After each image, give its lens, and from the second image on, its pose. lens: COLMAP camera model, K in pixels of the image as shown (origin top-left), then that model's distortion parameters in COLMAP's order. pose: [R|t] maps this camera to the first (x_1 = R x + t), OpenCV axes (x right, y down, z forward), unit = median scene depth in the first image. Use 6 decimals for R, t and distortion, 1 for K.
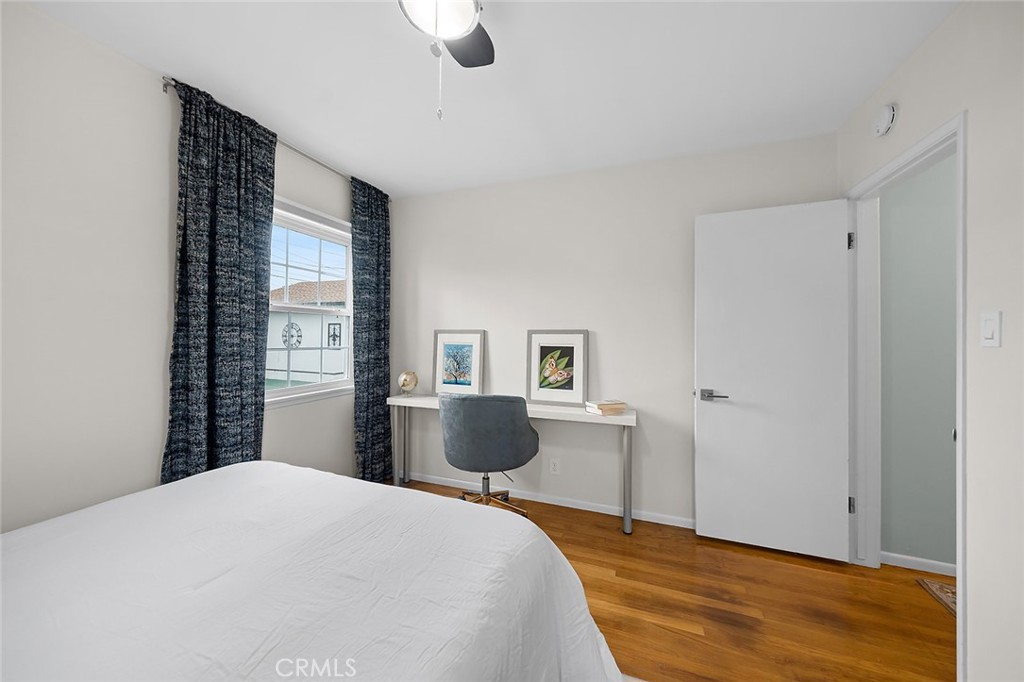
lens RADIAL K [[352.1, 0, 512.3], [0, 352.1, 336.5], [0, 0, 1]] dist [-0.000514, -0.000080]
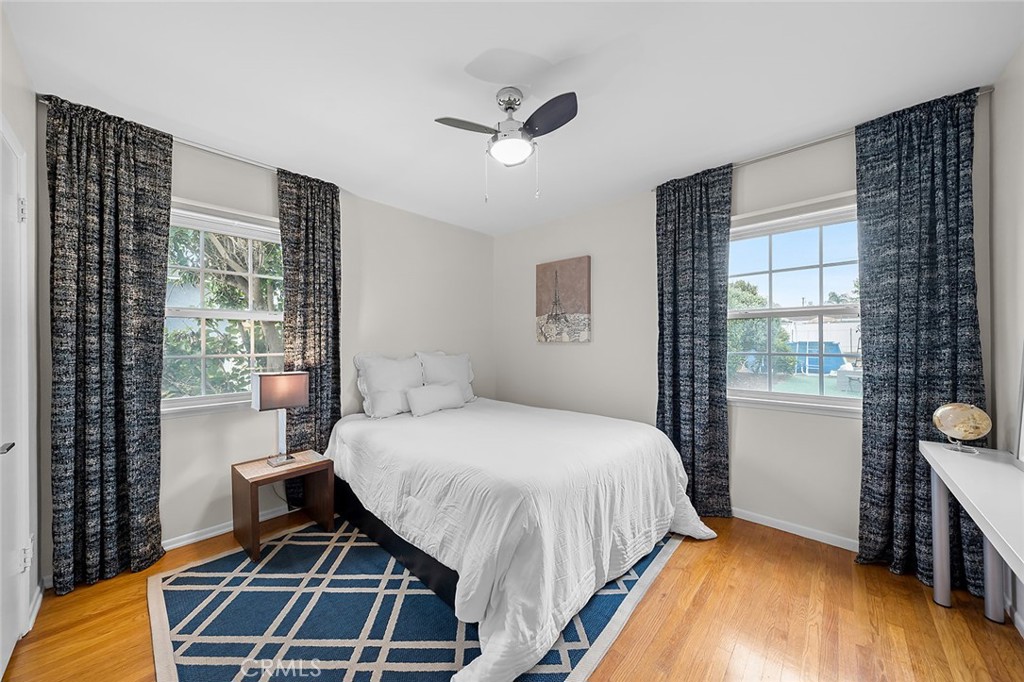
lens RADIAL K [[352.1, 0, 514.4], [0, 352.1, 341.0], [0, 0, 1]] dist [-0.000514, -0.000080]
pose [[-0.374754, -0.005213, -0.927110, 0.651715], [0.003261, 0.999971, -0.006941, 0.003650], [0.927119, -0.005625, -0.374726, 0.785965]]
